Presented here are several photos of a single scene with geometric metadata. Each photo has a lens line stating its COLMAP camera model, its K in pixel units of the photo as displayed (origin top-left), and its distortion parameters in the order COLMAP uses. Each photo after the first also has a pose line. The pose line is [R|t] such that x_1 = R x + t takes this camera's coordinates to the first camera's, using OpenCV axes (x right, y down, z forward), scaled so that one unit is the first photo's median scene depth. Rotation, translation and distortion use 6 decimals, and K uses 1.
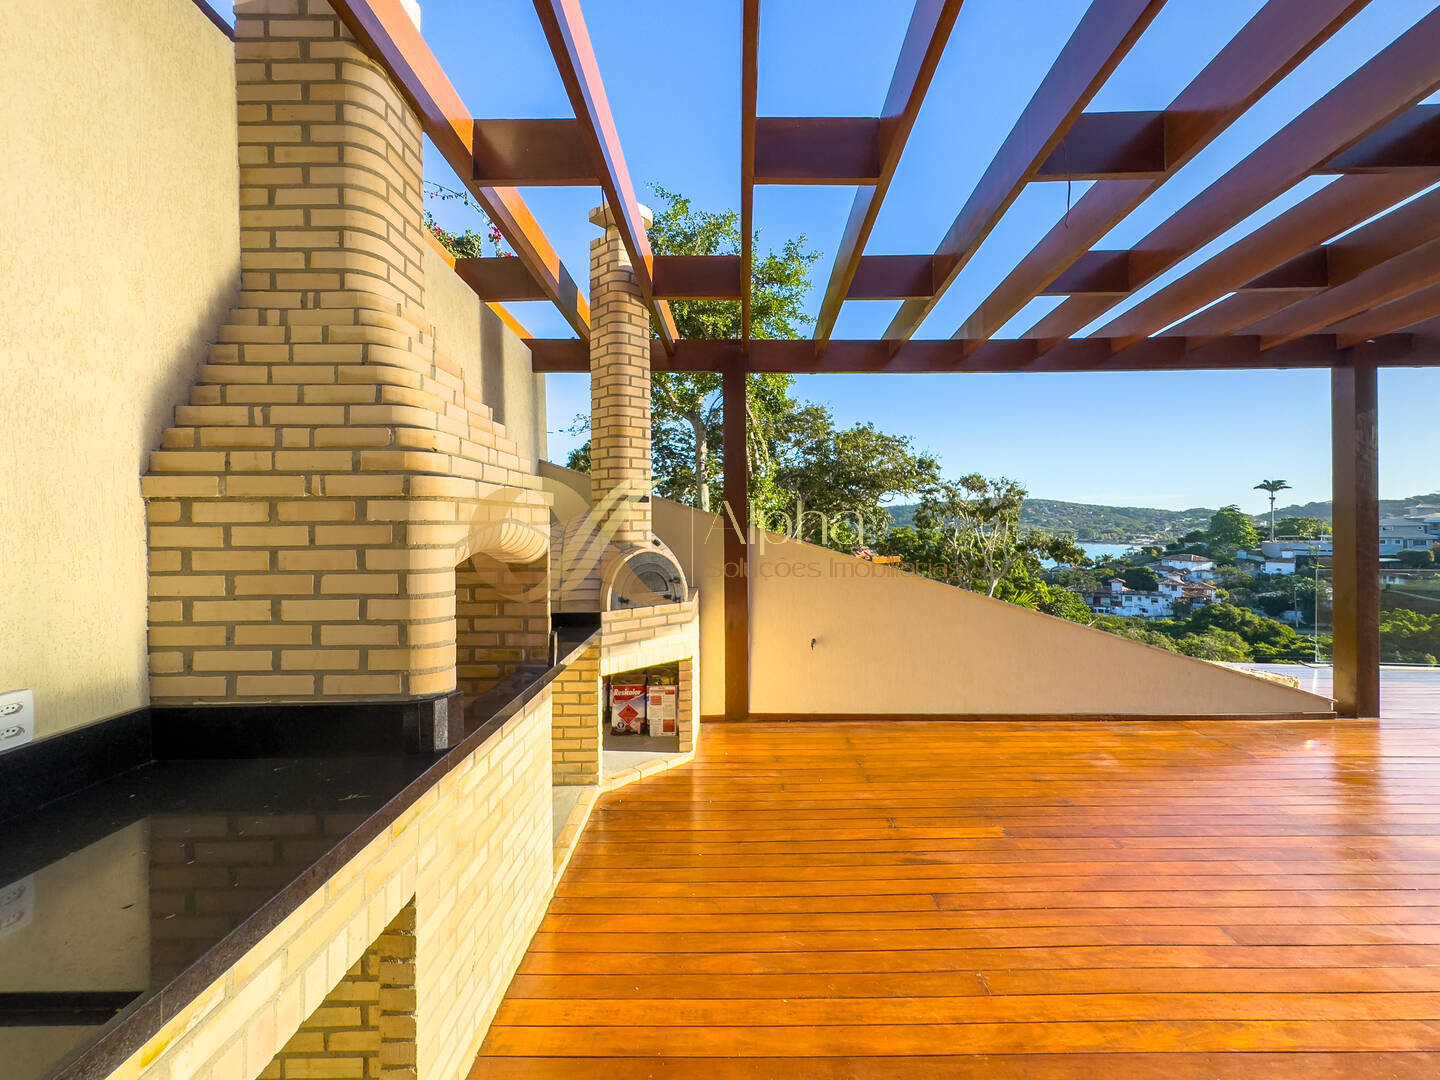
lens RADIAL K [[581.7, 0, 724.1], [0, 581.7, 527.8], [0, 0, 1]] dist [-0.000945, -0.000195]
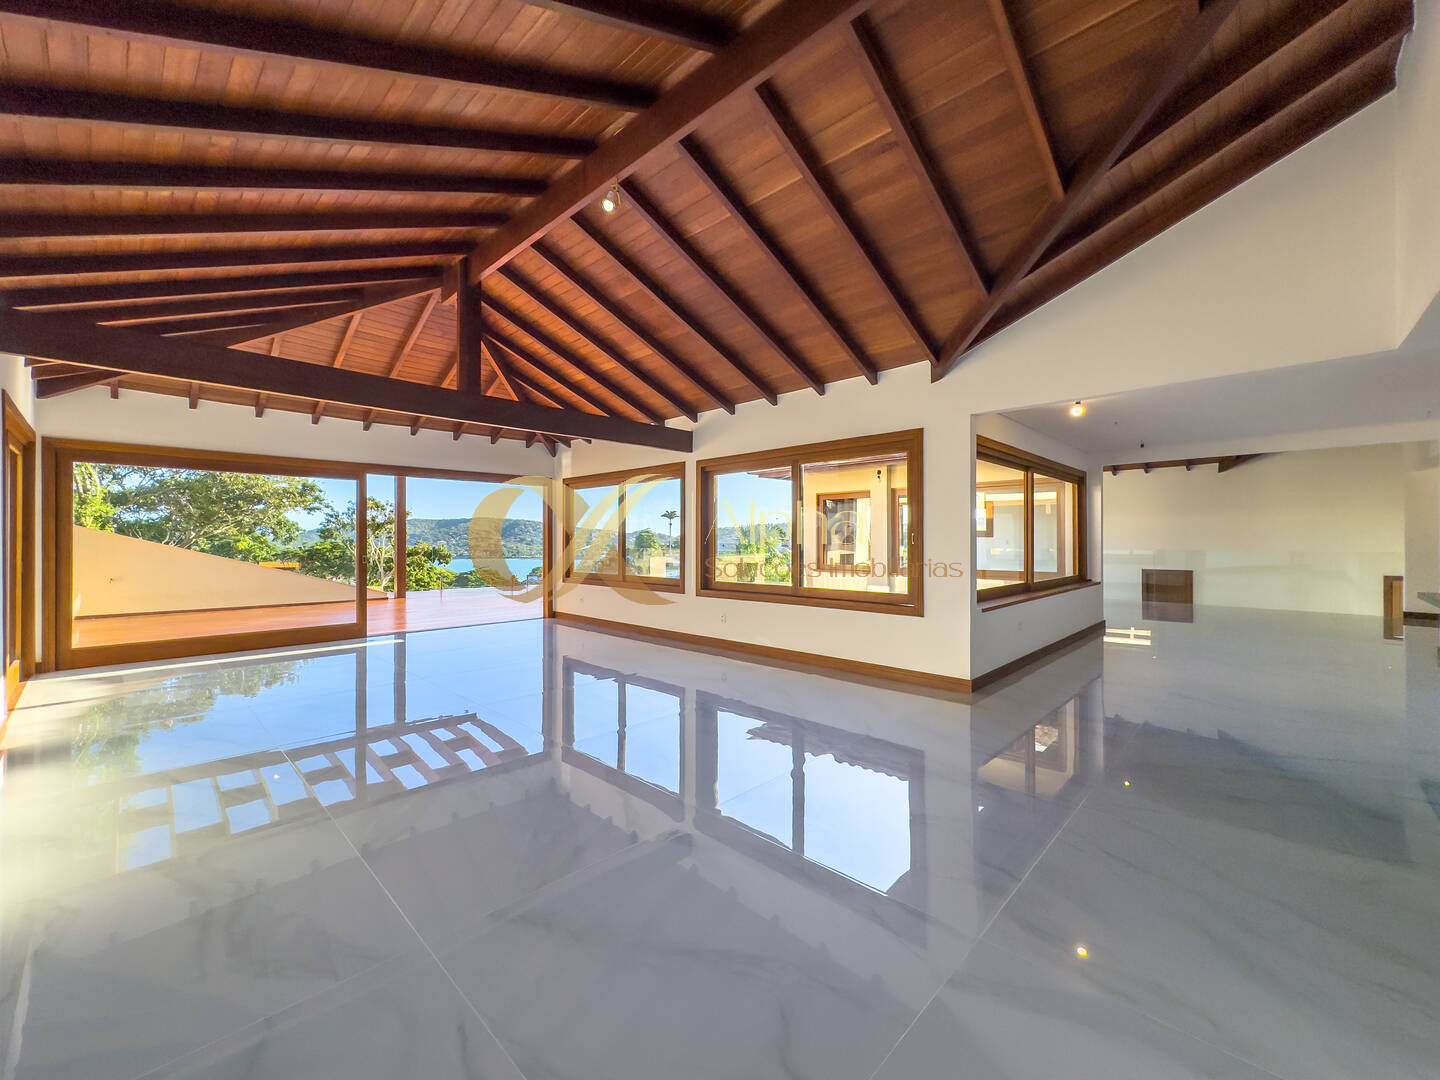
lens RADIAL K [[581.7, 0, 724.1], [0, 581.7, 527.8], [0, 0, 1]] dist [-0.000945, -0.000195]
pose [[0.688425, 0.026867, 0.724810, 0.042721], [-0.003352, 0.999421, -0.033863, 0.021409], [-0.725300, 0.020883, 0.688116, -0.568523]]
